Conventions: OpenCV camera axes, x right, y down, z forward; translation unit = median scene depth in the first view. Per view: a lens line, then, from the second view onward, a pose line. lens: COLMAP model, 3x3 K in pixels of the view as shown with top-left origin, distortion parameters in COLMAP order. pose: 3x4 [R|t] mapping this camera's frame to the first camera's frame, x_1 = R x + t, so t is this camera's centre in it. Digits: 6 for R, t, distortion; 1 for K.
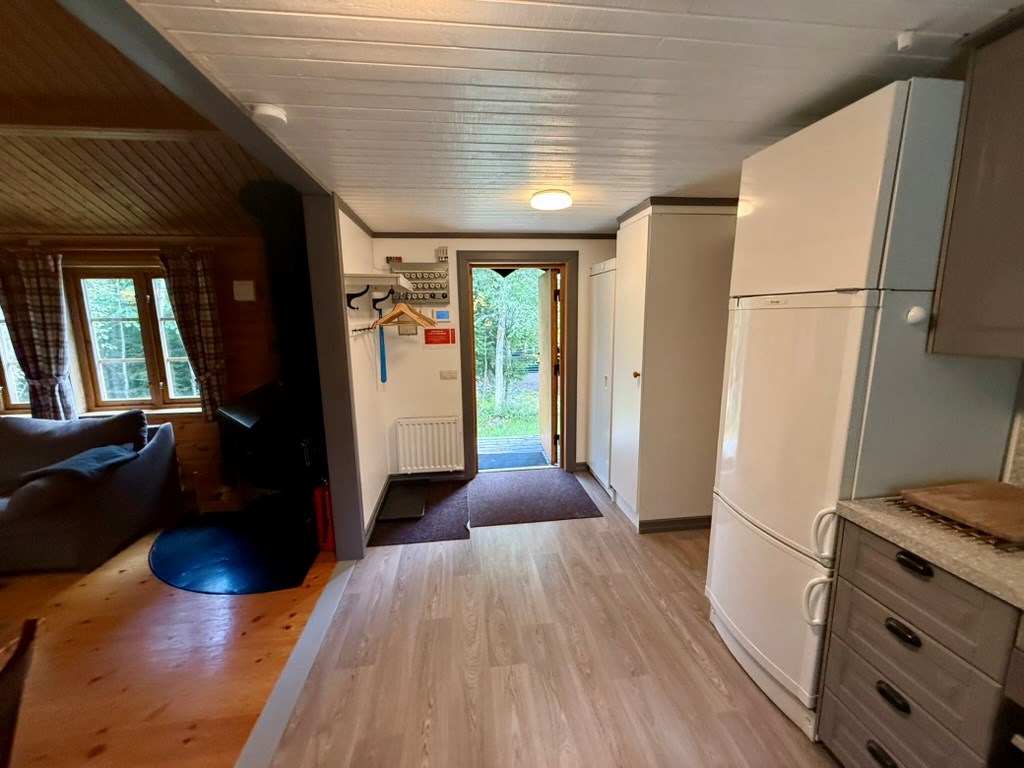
lens RADIAL K [[410.5, 0, 511.0], [0, 410.5, 385.3], [0, 0, 1]] dist [0.001975, 0.000780]
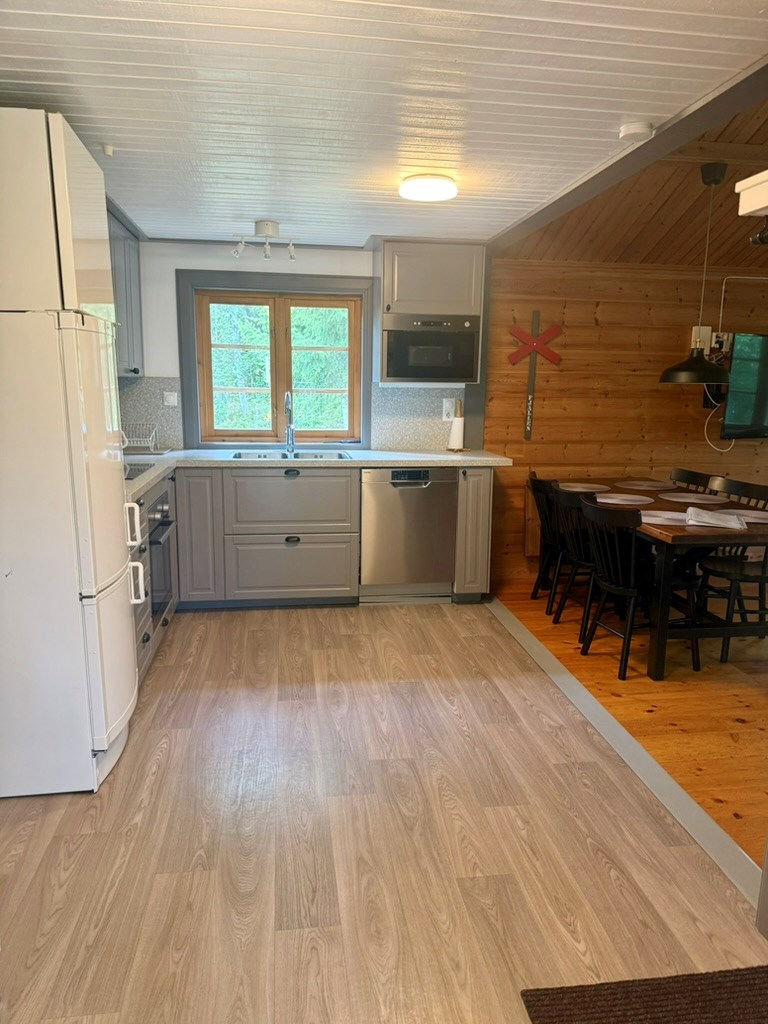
lens RADIAL K [[720.2, 0, 385.2], [0, 720.2, 514.6], [0, 0, 1]] dist [0.030242, -0.032154]
pose [[-0.999885, 0.004315, -0.014564, 0.024155], [-0.000982, 0.938415, 0.345510, -0.280375], [0.015158, 0.345484, -0.938302, 2.043013]]
